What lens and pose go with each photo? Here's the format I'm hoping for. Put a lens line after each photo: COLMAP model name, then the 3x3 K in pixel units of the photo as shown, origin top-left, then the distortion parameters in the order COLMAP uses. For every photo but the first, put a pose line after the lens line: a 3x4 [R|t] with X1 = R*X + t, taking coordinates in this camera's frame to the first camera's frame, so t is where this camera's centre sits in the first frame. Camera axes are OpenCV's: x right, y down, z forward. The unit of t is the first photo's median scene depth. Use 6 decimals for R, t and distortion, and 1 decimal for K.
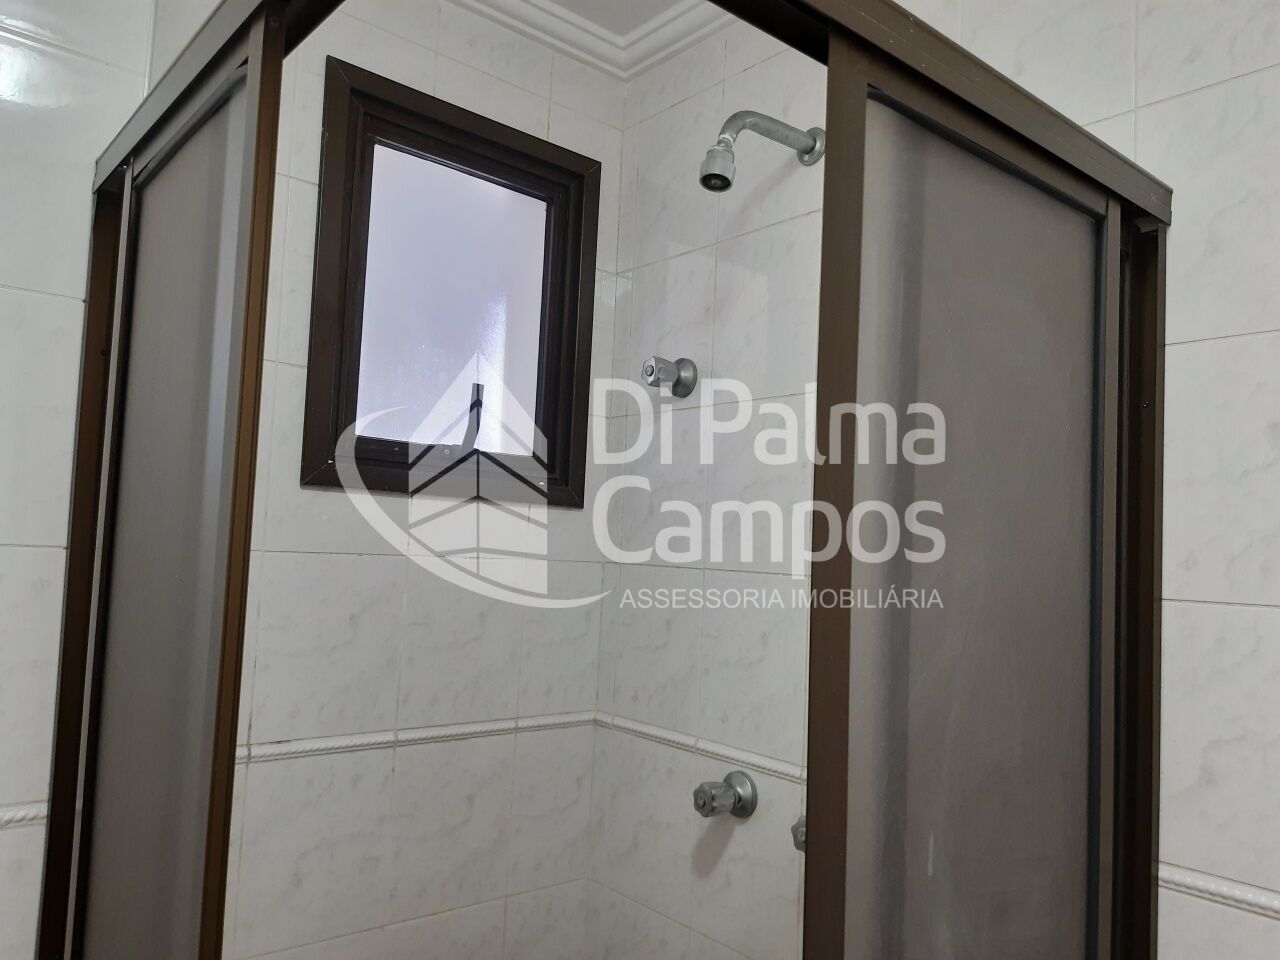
lens RADIAL K [[922.6, 0, 649.9], [0, 922.6, 498.6], [0, 0, 1]] dist [0.100262, -0.138463]
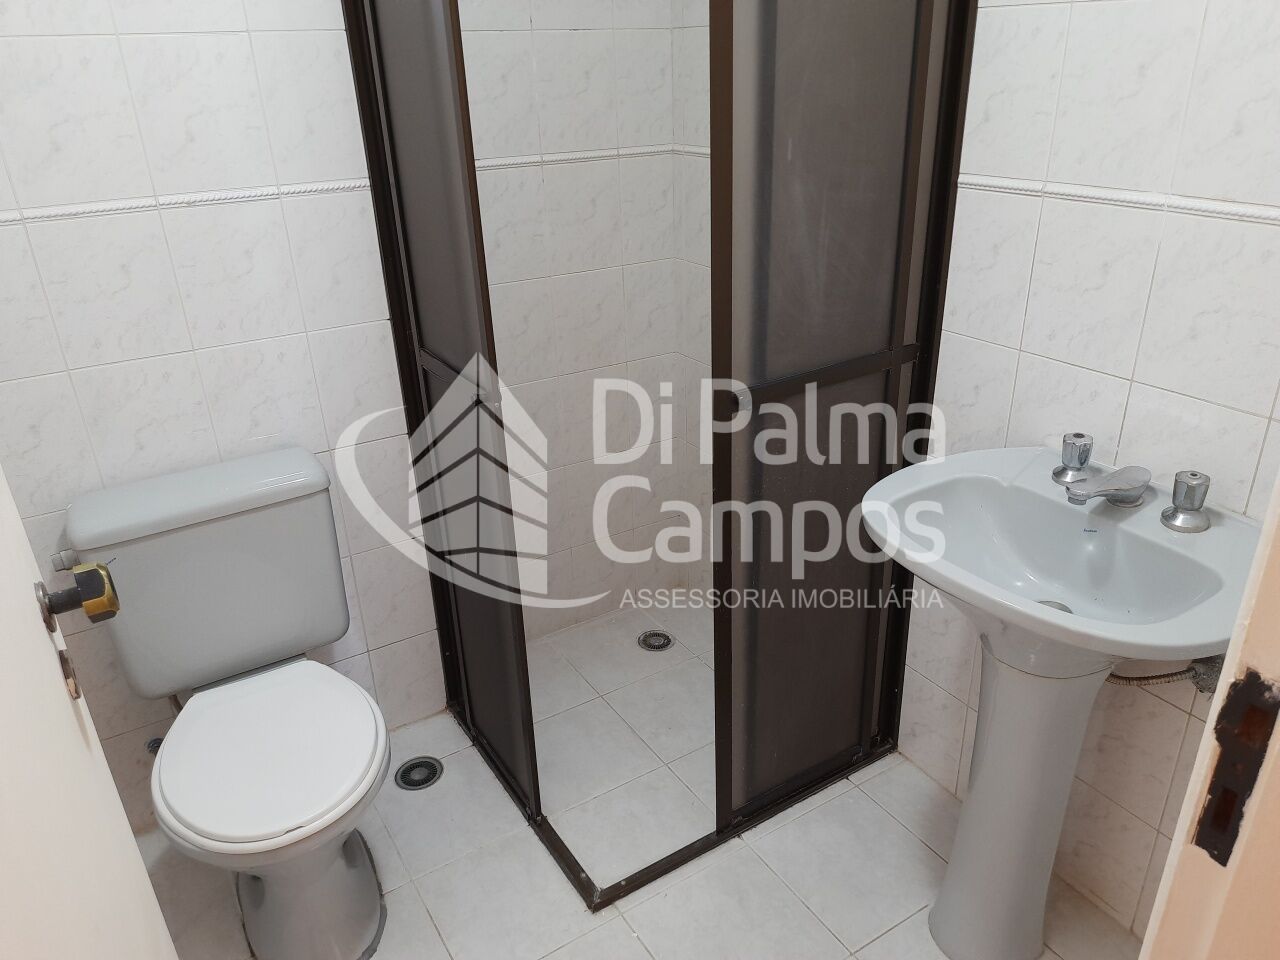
lens RADIAL K [[922.6, 0, 649.9], [0, 922.6, 498.6], [0, 0, 1]] dist [0.100262, -0.138463]
pose [[0.986898, -0.000096, -0.161342, 0.165009], [0.077646, 0.876867, 0.474420, 0.024132], [0.141430, -0.480732, 0.865387, -0.624334]]
